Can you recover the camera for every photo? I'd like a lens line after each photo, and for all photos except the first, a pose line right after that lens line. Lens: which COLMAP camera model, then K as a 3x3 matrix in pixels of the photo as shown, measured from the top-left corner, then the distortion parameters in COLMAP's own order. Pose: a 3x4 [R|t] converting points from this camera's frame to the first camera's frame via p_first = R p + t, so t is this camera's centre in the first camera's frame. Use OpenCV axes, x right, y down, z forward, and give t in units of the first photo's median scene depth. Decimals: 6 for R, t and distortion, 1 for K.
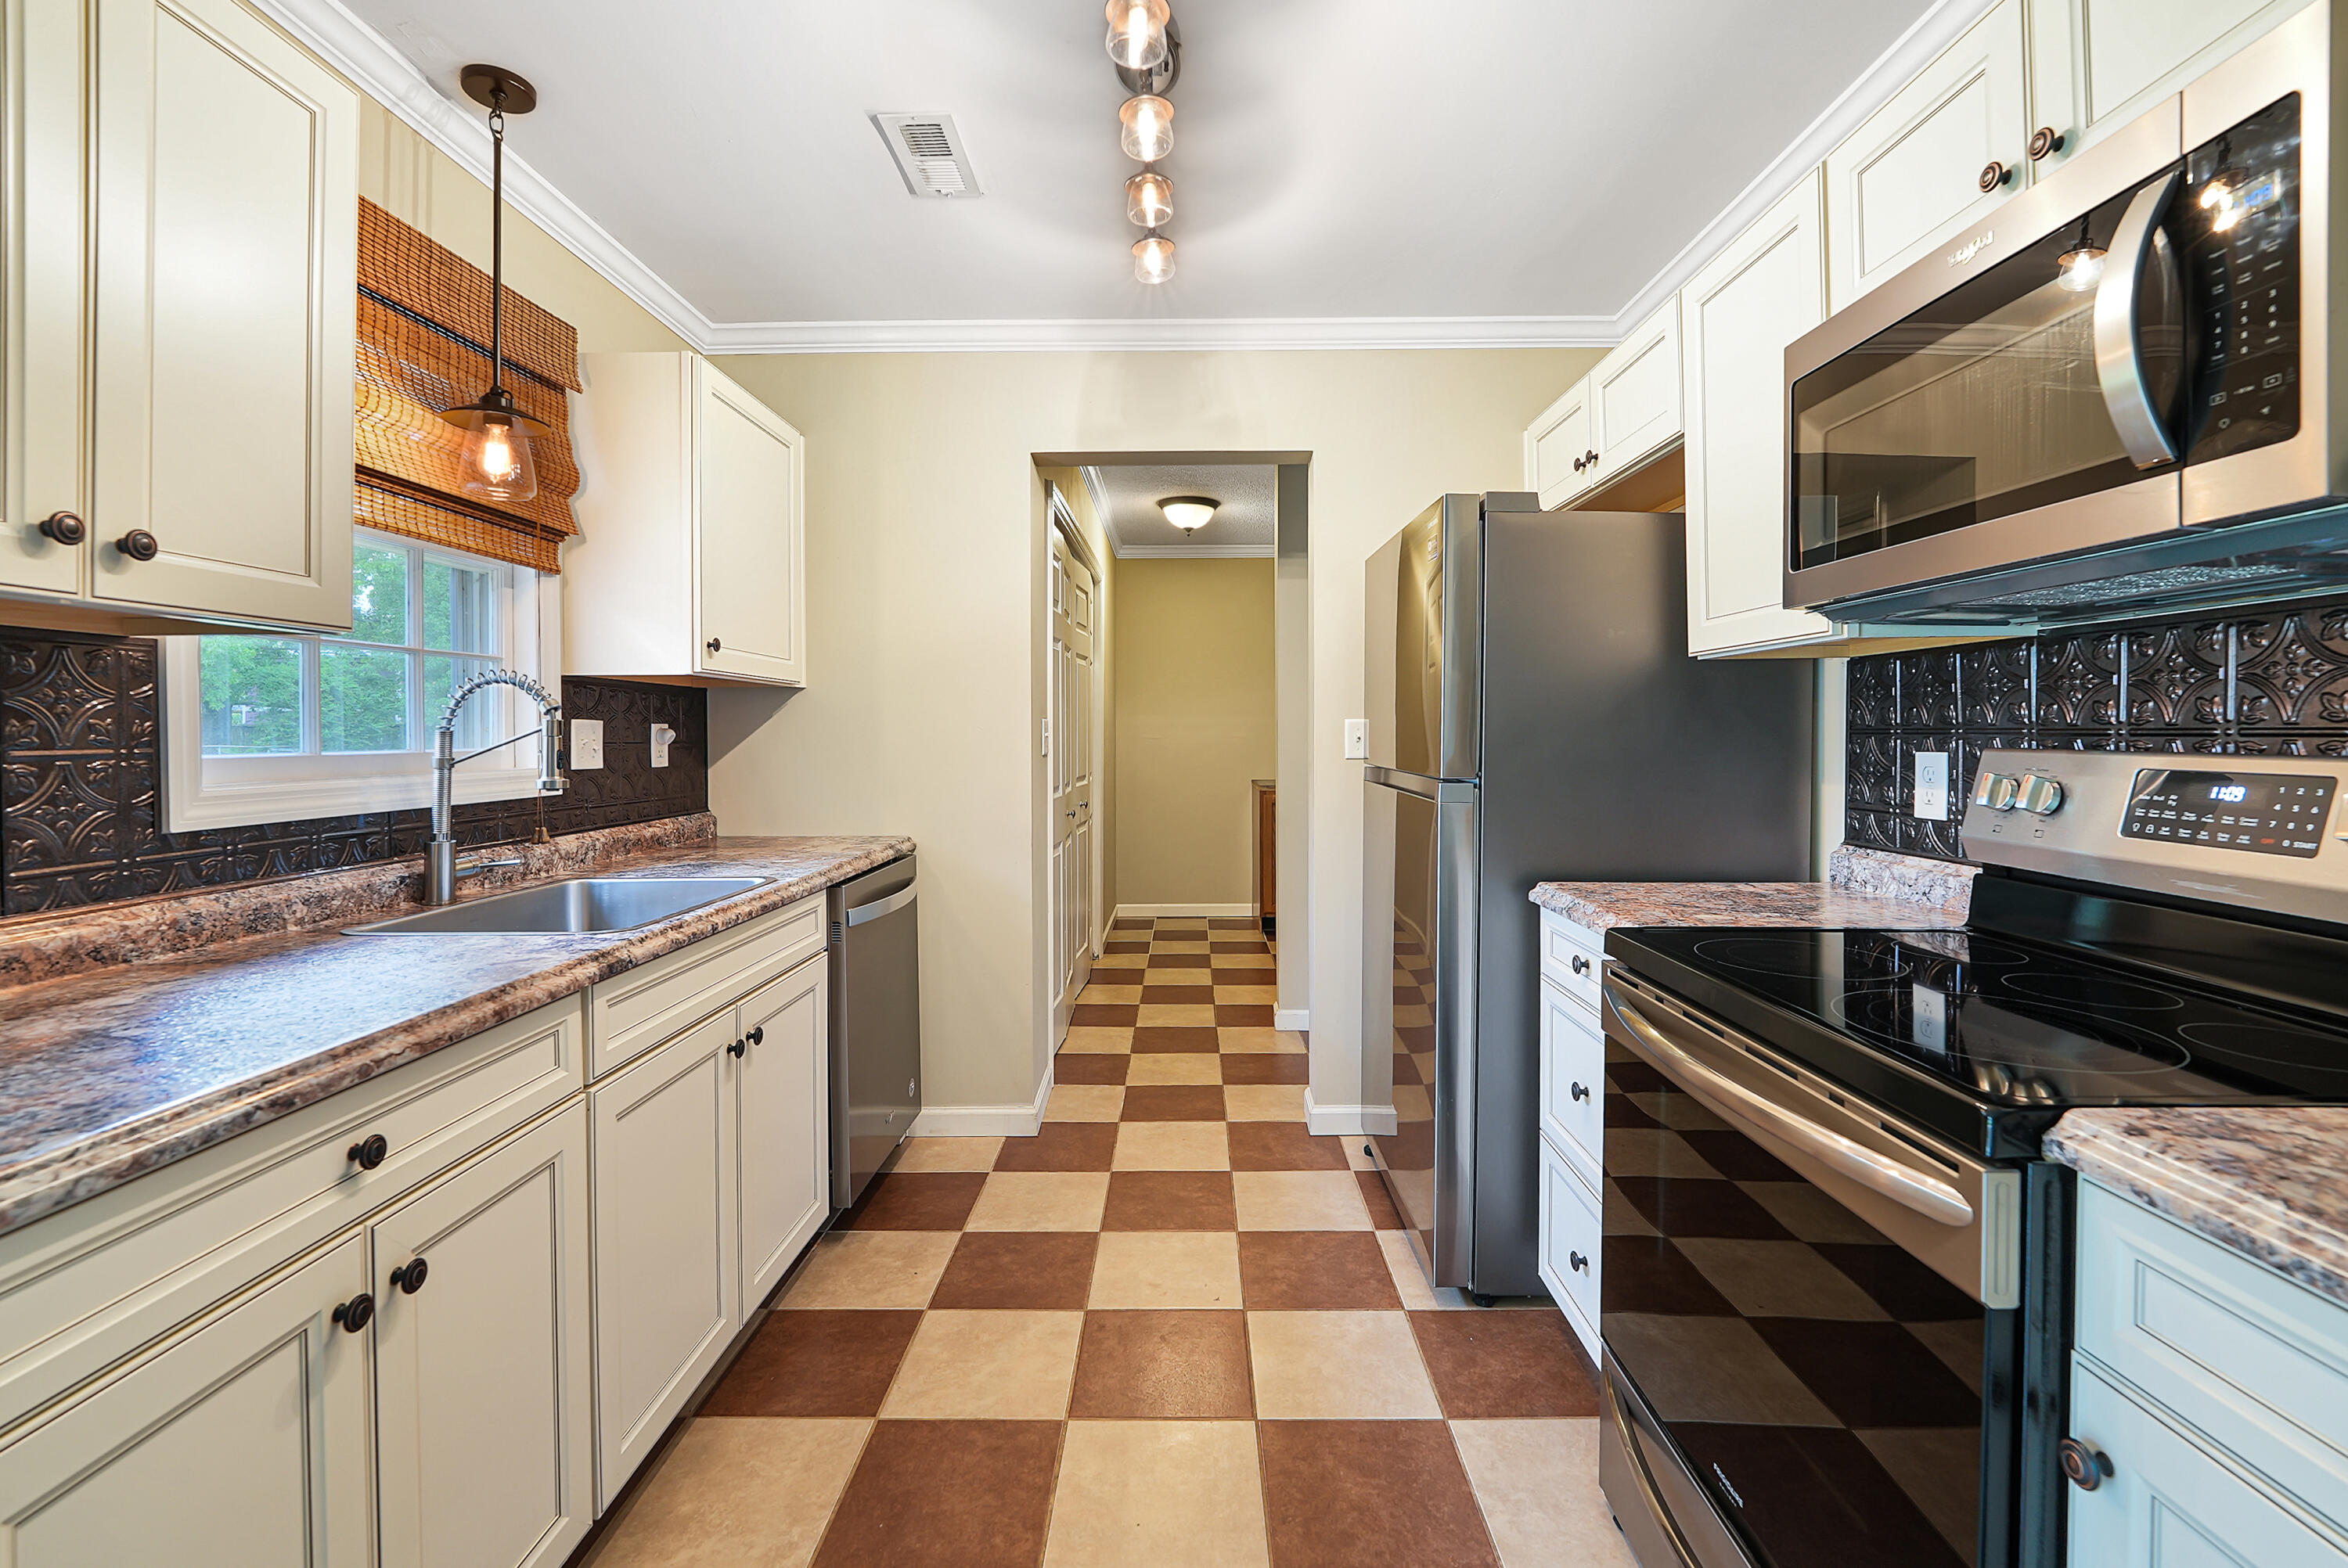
lens RADIAL K [[1009.3, 0, 1175.1], [0, 1009.3, 725.5], [0, 0, 1]] dist [-0.003908, -0.000942]
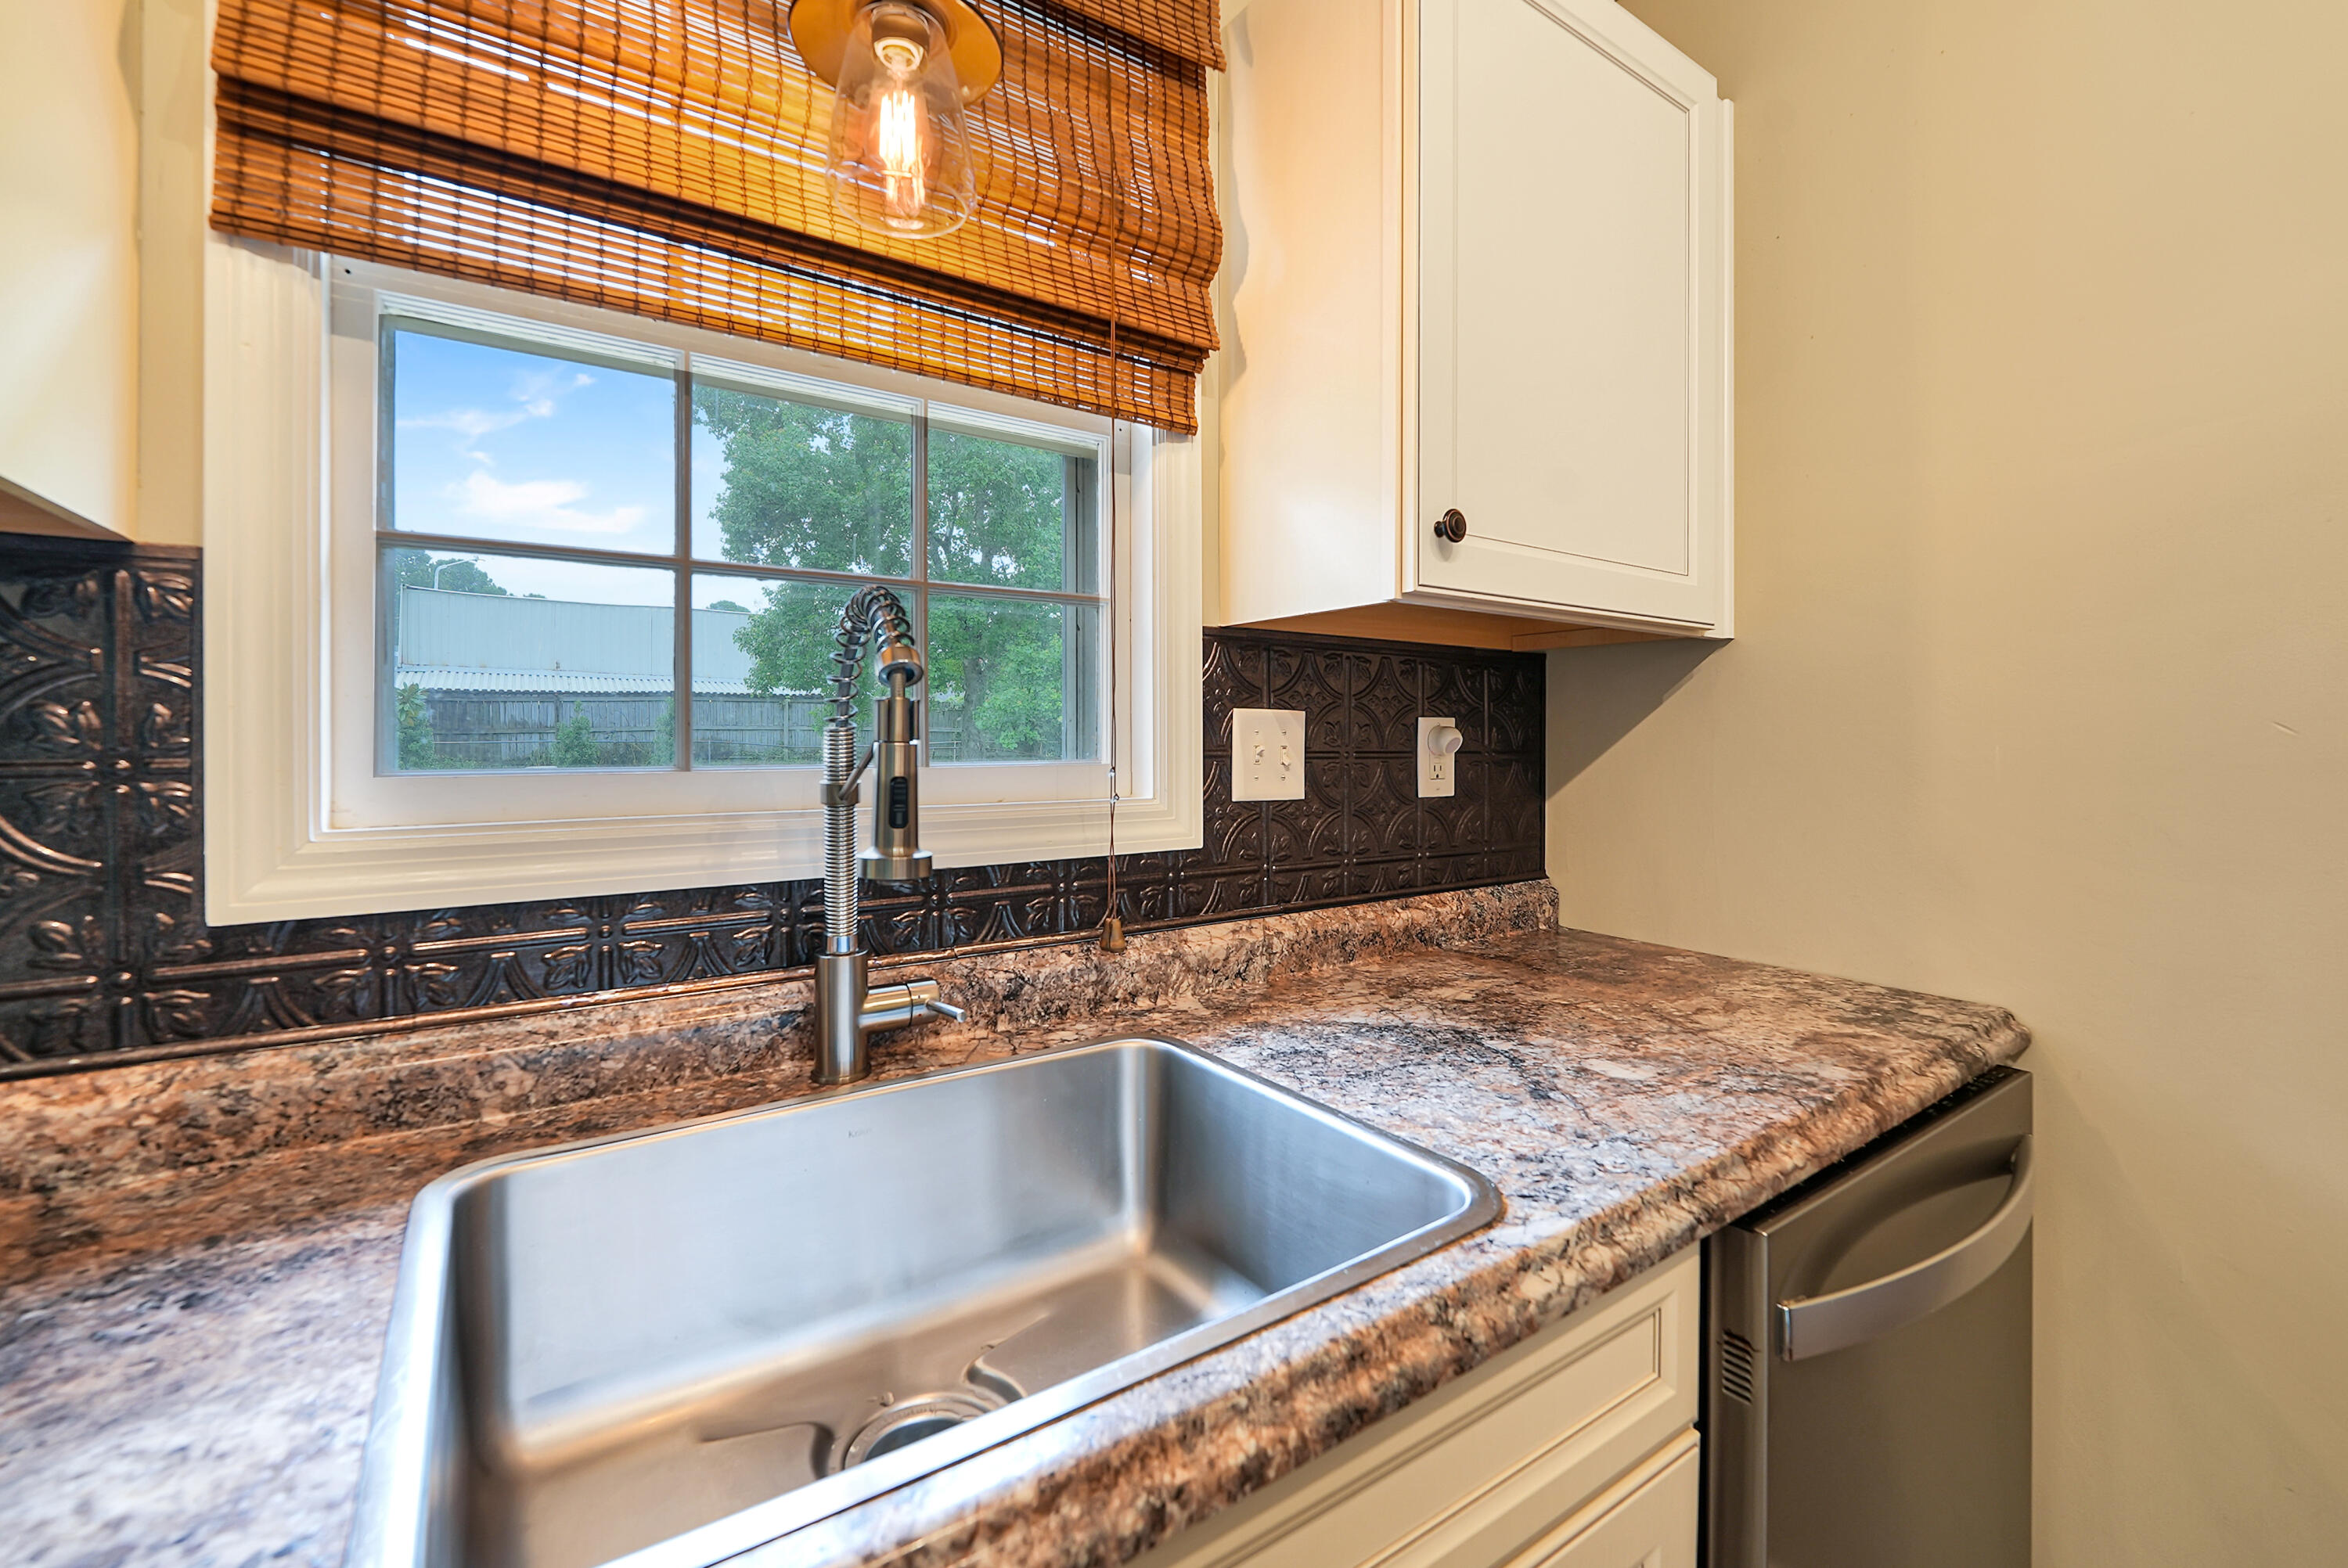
lens RADIAL K [[980.2, 0, 1180.8], [0, 980.2, 752.2], [0, 0, 1]] dist [-0.001022, -0.004997]
pose [[0.587777, 0.022789, -0.808702, -0.174573], [-0.001477, 0.999632, 0.027096, 0.003034], [0.809022, -0.014732, 0.587594, 0.611851]]
